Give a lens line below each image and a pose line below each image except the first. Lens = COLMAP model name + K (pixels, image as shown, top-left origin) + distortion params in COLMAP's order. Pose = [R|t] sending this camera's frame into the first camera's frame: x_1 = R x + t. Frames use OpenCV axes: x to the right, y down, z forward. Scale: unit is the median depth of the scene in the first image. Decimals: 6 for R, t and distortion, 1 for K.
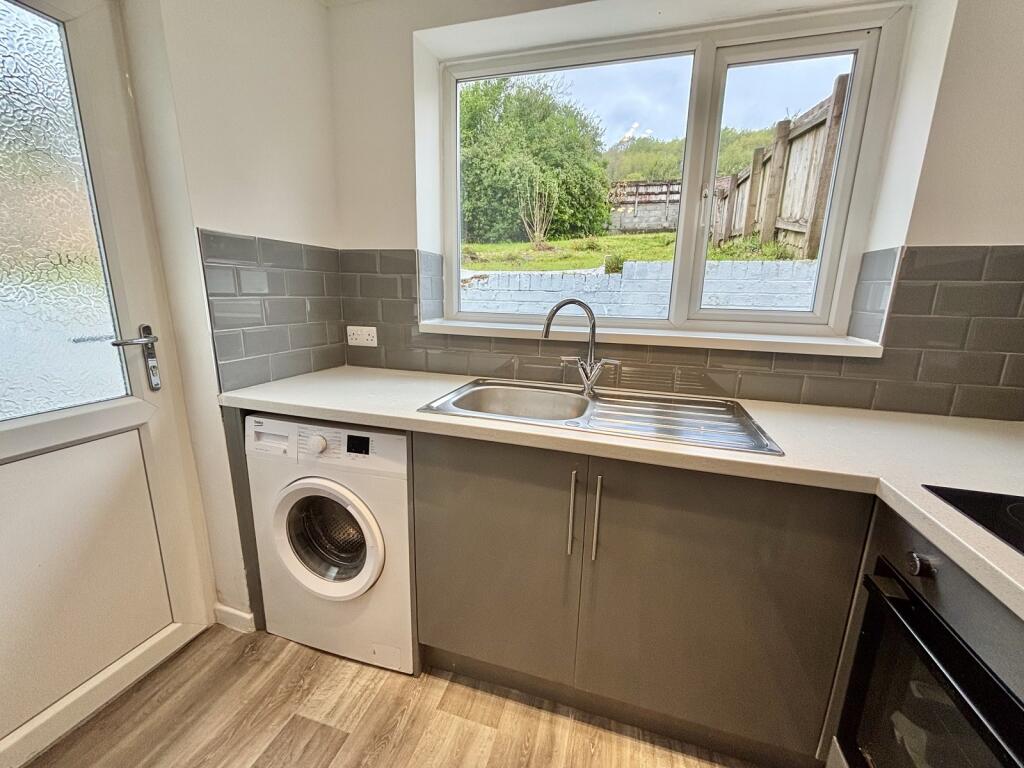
lens RADIAL K [[412.4, 0, 511.1], [0, 412.4, 380.8], [0, 0, 1]] dist [0.001005, -0.000711]
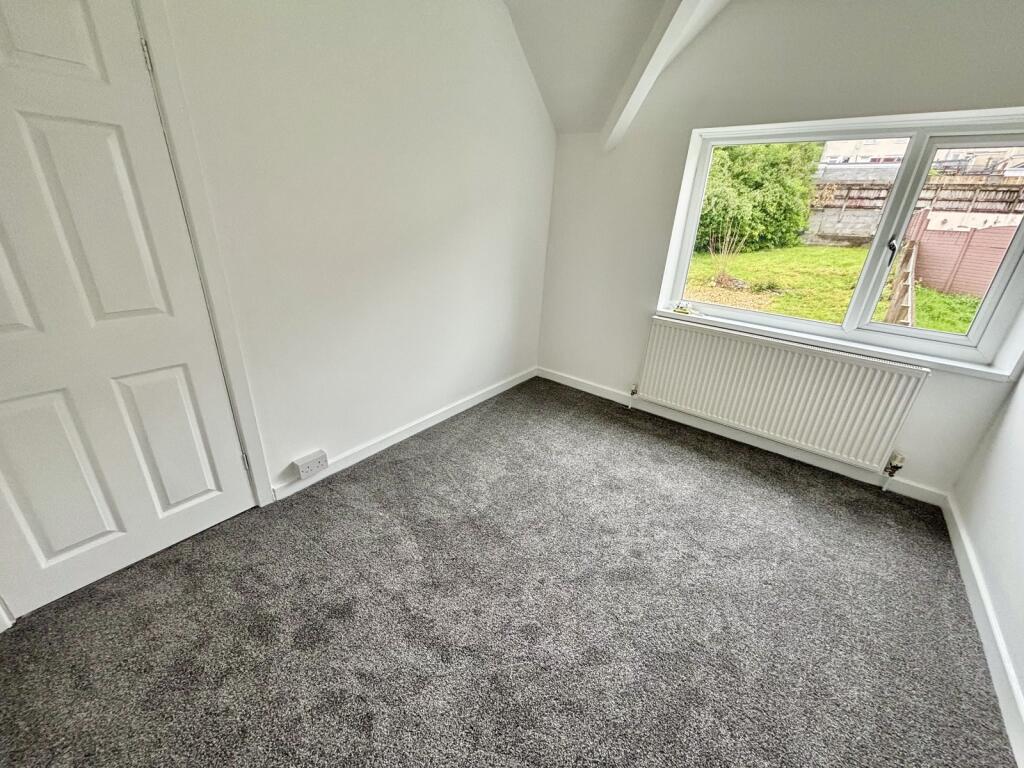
lens RADIAL K [[412.4, 0, 513.1], [0, 412.4, 382.0], [0, 0, 1]] dist [0.001005, -0.000711]
pose [[0.930627, 0.165359, -0.326480, -0.039019], [-0.111811, 0.977914, 0.176587, -0.139854], [0.348470, -0.127832, 0.928562, -0.255923]]
